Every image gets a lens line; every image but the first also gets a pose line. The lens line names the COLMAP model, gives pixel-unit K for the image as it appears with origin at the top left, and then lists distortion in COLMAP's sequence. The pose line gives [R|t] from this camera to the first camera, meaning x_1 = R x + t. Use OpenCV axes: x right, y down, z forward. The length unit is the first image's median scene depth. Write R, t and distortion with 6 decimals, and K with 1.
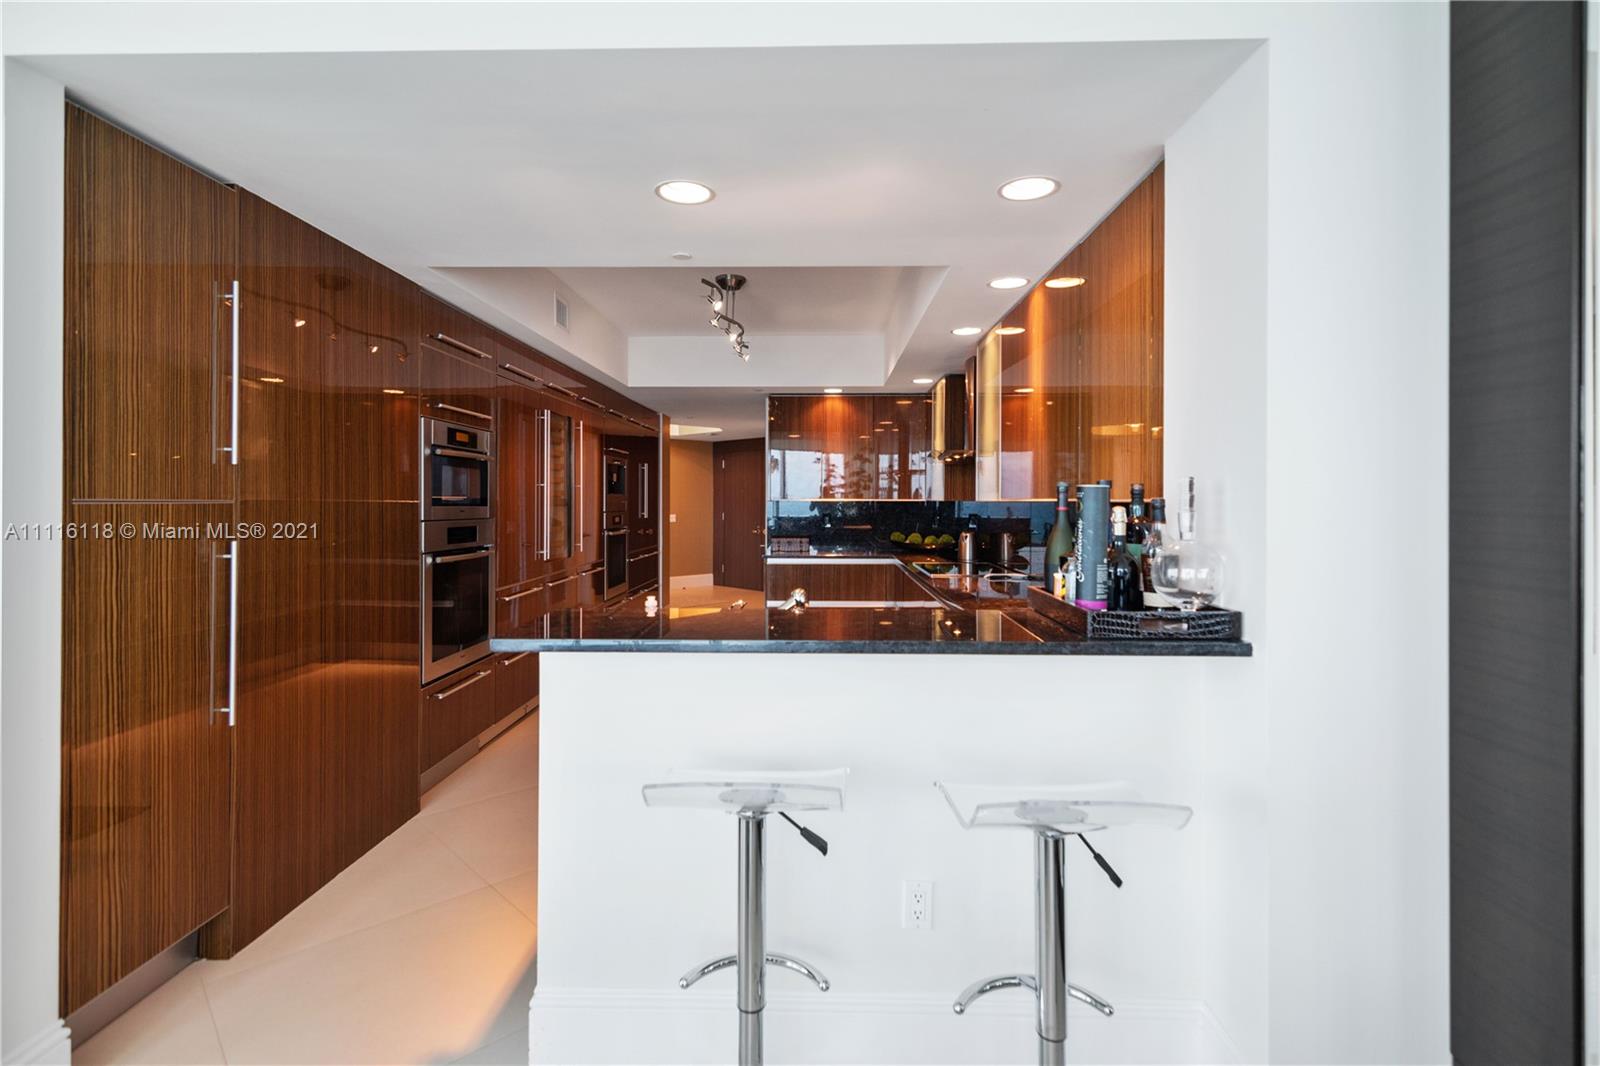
lens RADIAL K [[771.5, 0, 800.2], [0, 771.5, 502.6], [0, 0, 1]] dist [0.001168, -0.000046]
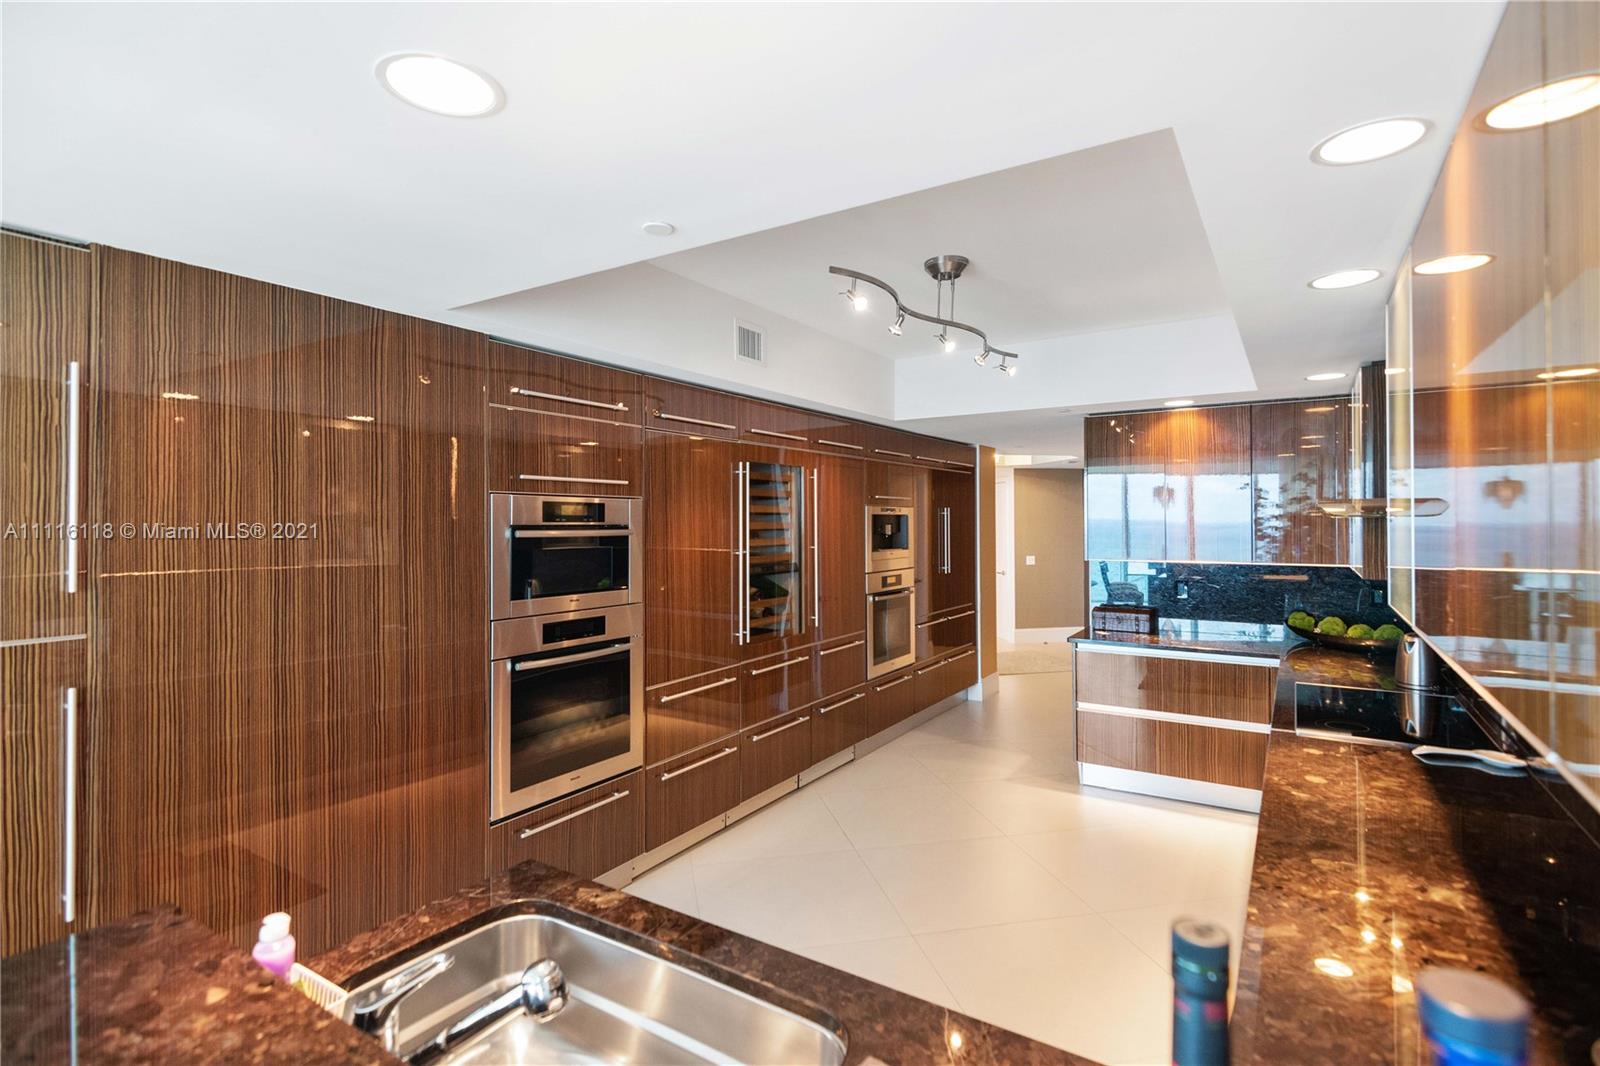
lens RADIAL K [[772.2, 0, 796.2], [0, 772.2, 511.3], [0, 0, 1]] dist [0.004135, 0.000415]
pose [[0.852678, -0.011726, -0.522305, 0.126251], [0.004216, 0.999870, -0.015565, -0.045745], [0.522420, 0.011070, 0.852617, 0.274400]]
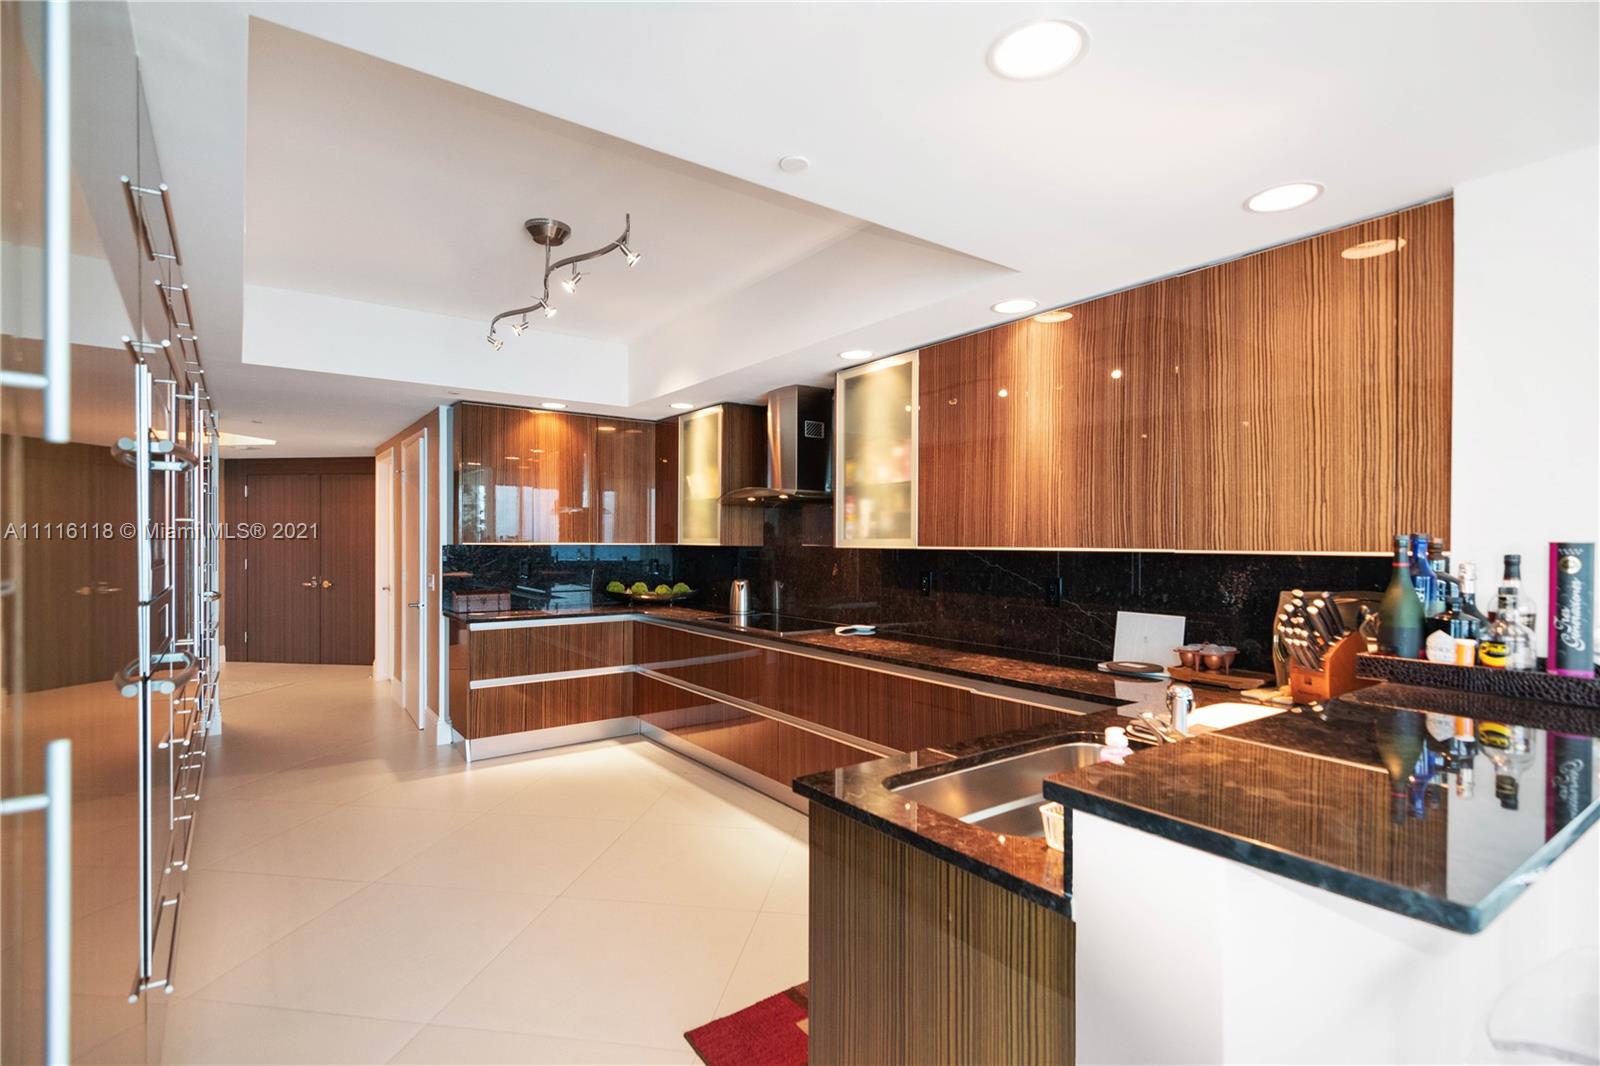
lens RADIAL K [[769.0, 0, 798.5], [0, 769.0, 544.3], [0, 0, 1]] dist [0.001691, 0.000022]
pose [[0.794149, 0.000807, 0.607723, -0.270789], [-0.002455, 0.999995, 0.001881, -0.005629], [-0.607719, -0.002986, 0.794147, 0.254794]]
